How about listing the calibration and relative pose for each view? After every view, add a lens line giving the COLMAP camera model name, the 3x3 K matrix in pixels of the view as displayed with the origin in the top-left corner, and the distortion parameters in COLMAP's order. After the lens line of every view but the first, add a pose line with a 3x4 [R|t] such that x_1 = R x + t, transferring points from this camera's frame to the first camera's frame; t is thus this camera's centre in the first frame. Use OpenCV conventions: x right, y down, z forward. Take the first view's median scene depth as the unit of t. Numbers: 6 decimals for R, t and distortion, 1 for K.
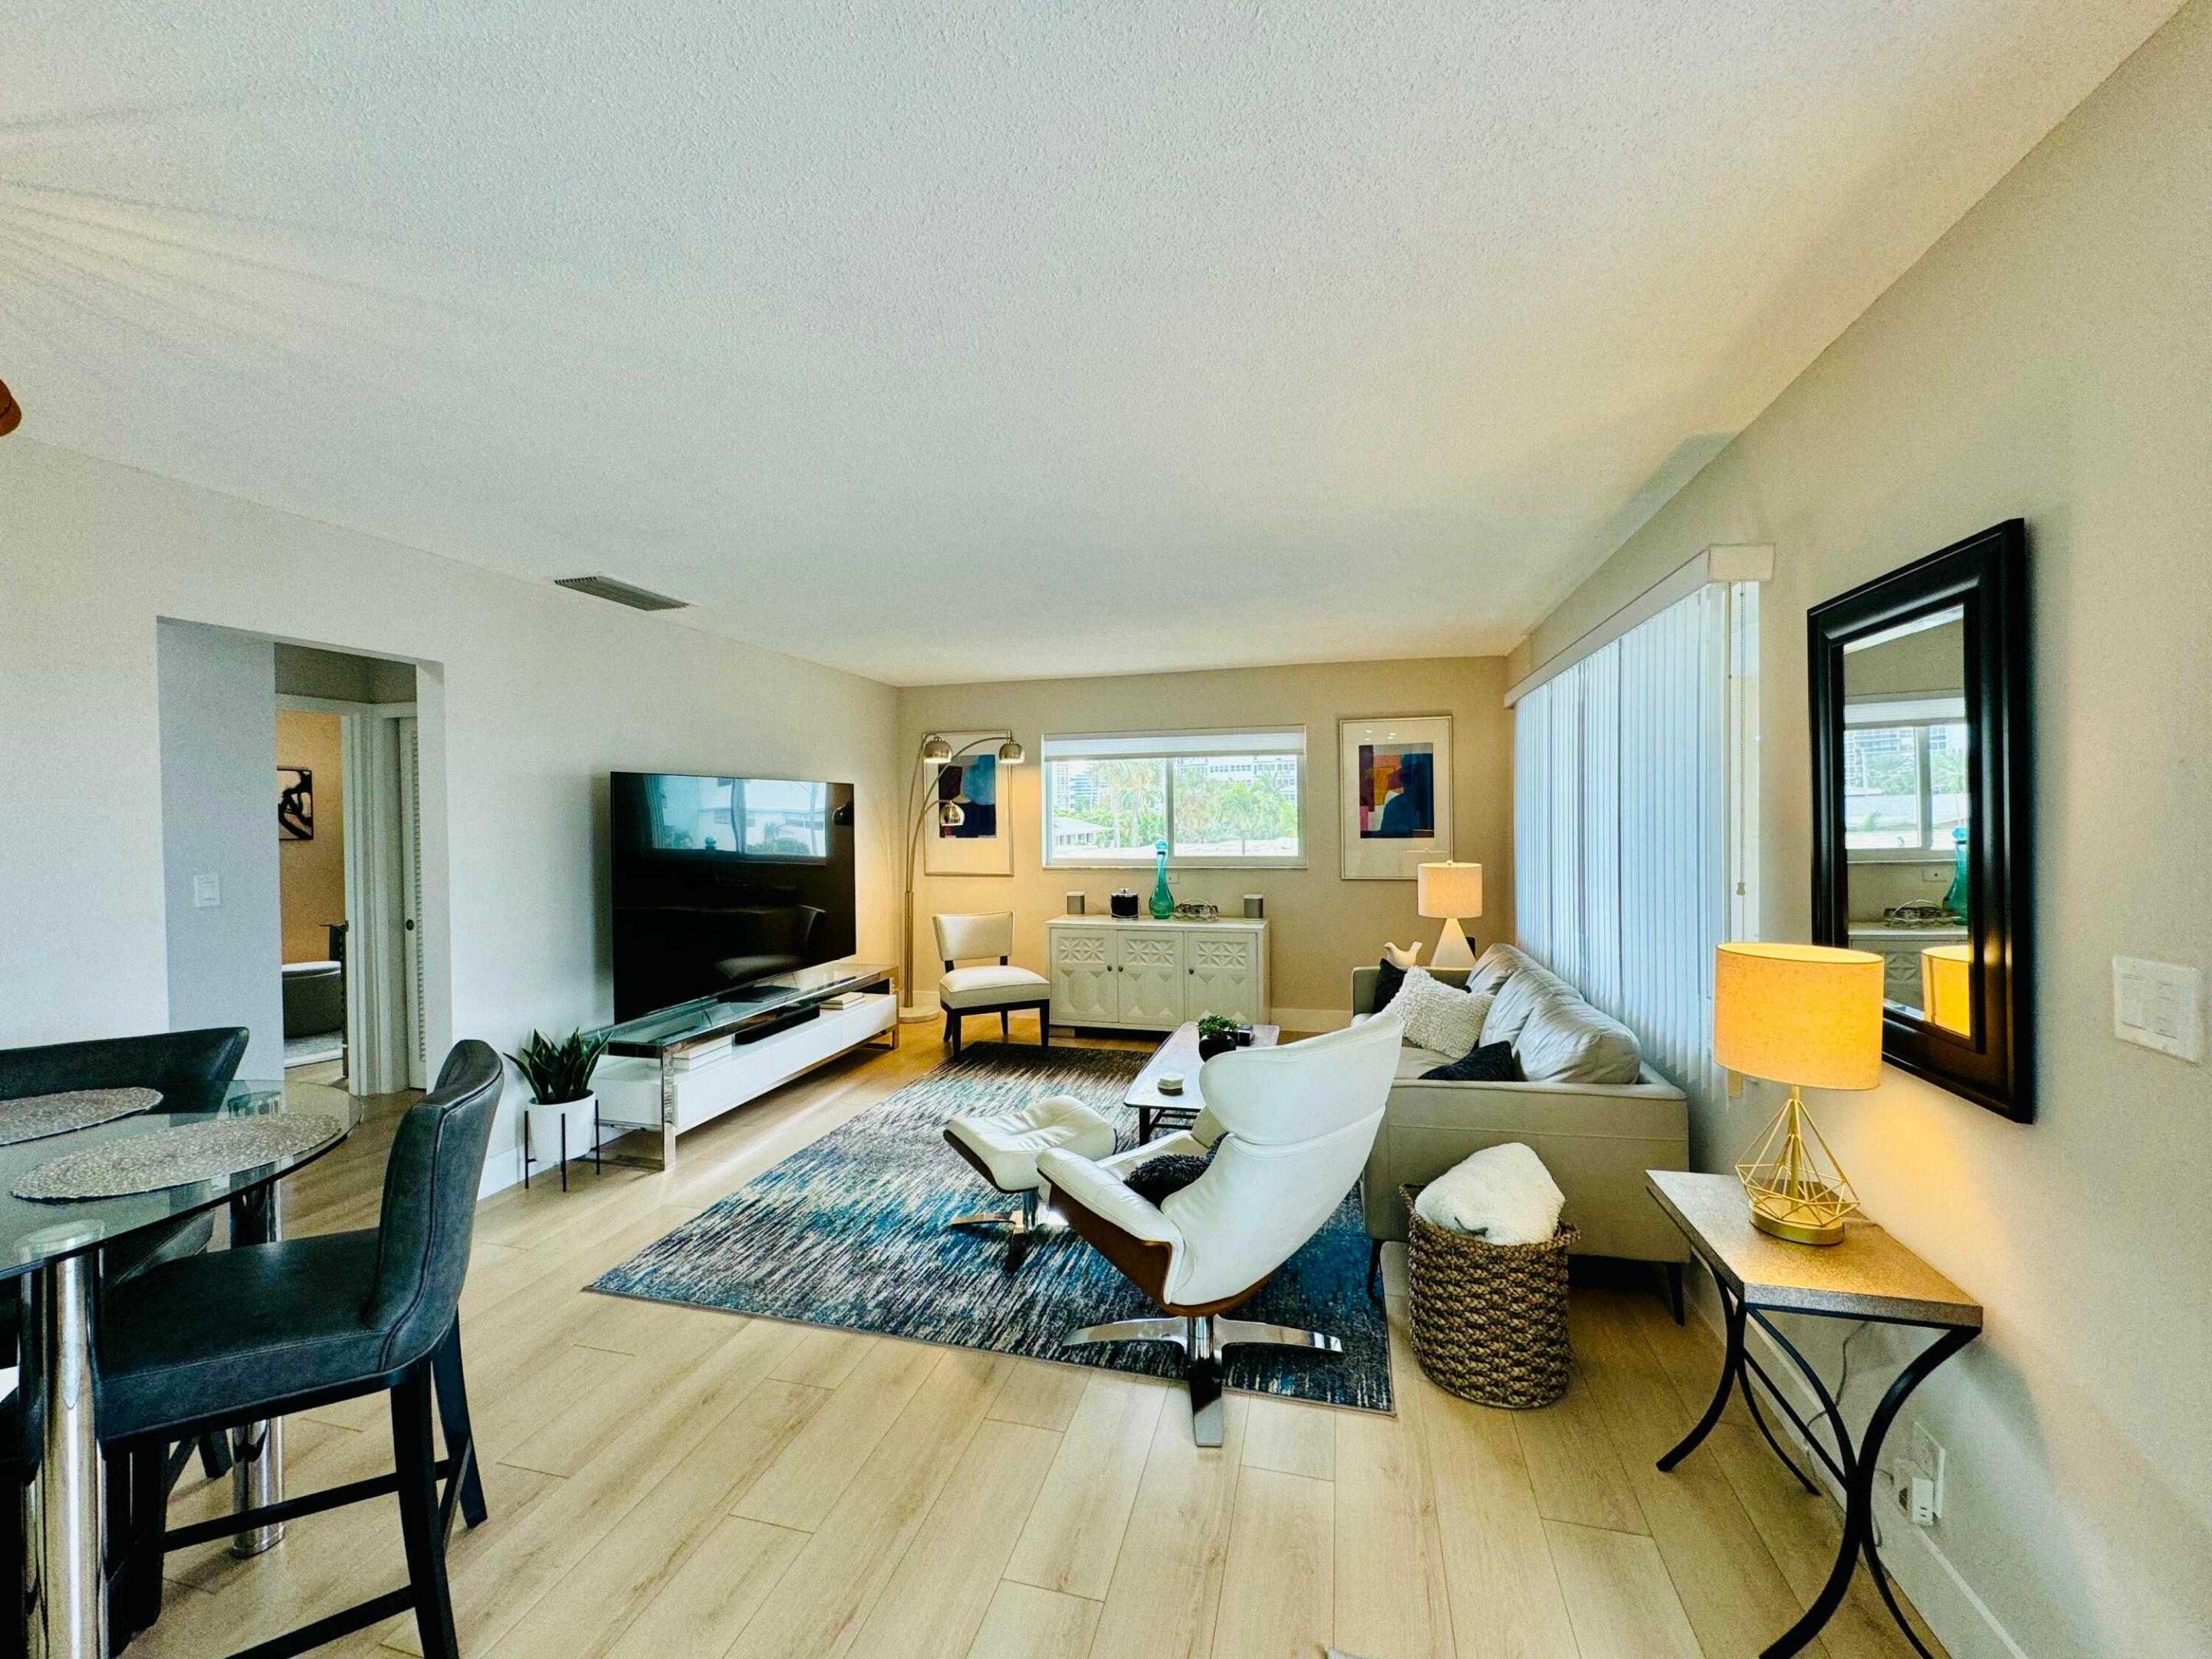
lens RADIAL K [[881.2, 0, 1110.9], [0, 881.2, 828.2], [0, 0, 1]] dist [-0.002740, 0.000436]
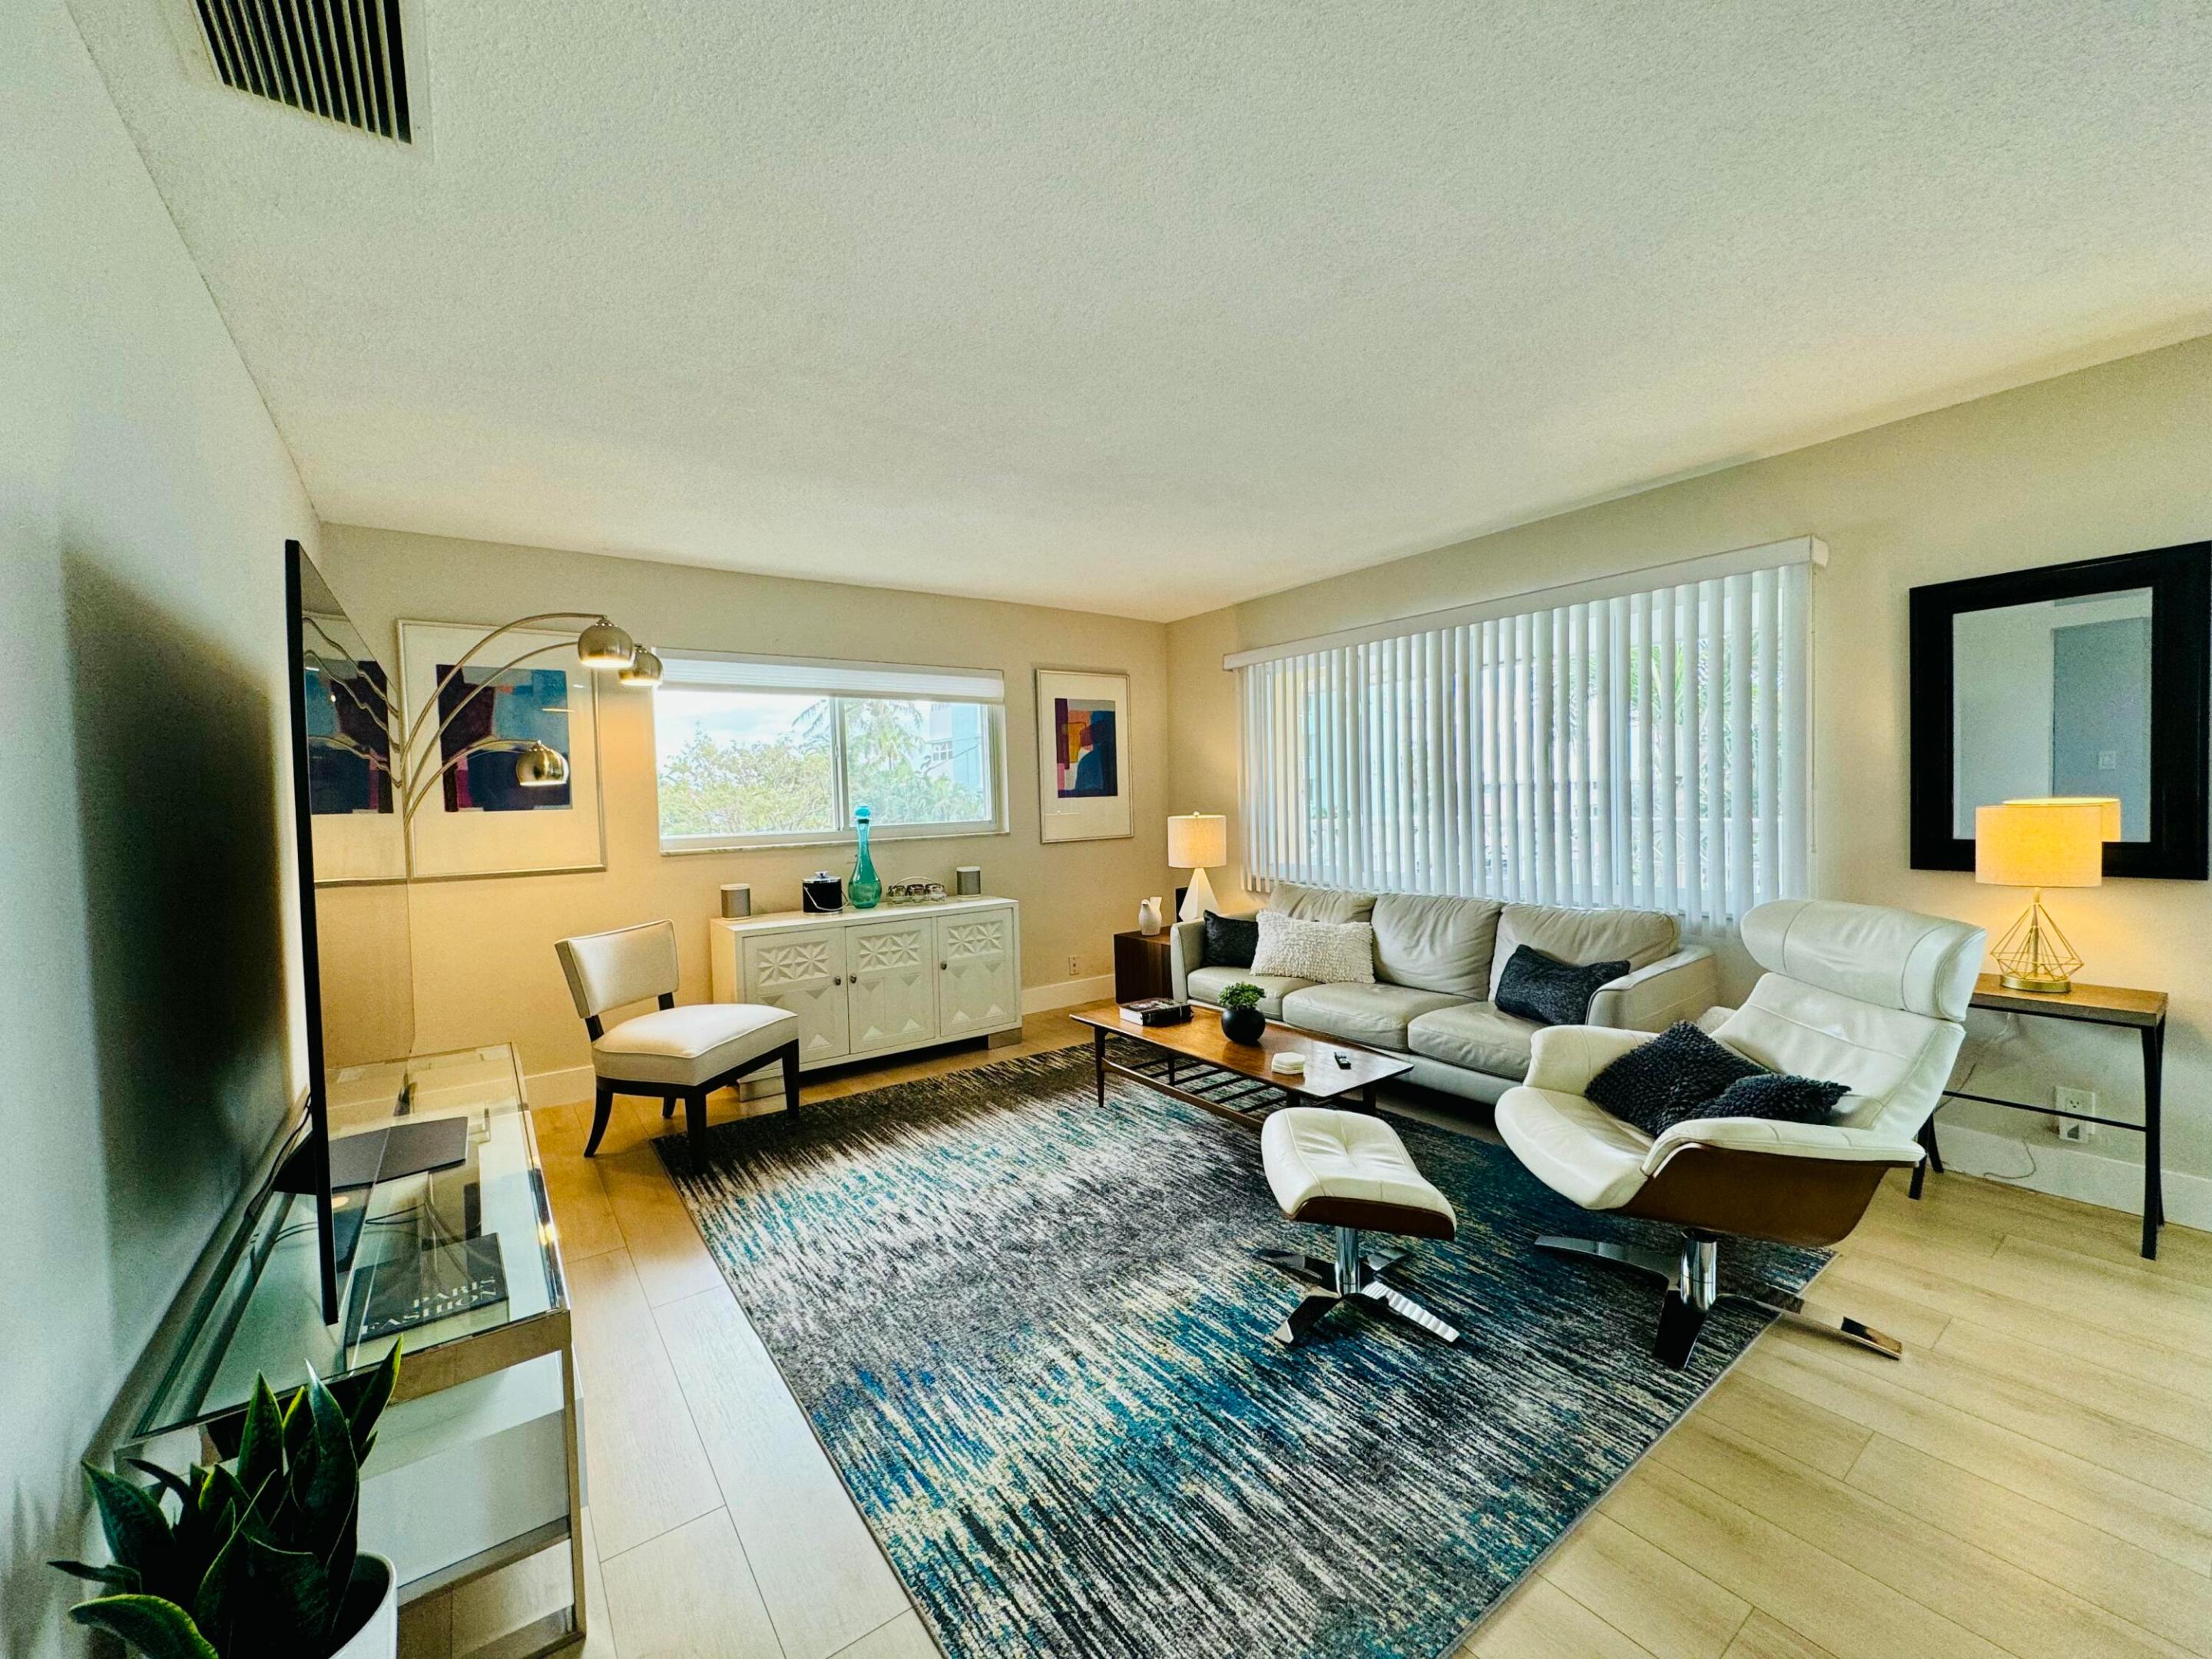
lens RADIAL K [[881.2, 0, 1105.2], [0, 881.2, 823.8], [0, 0, 1]] dist [-0.002740, 0.000436]
pose [[0.632987, -0.031401, 0.773526, -0.484489], [0.033972, 0.999341, 0.012768, 0.034074], [-0.773417, 0.018196, 0.633636, 0.439091]]
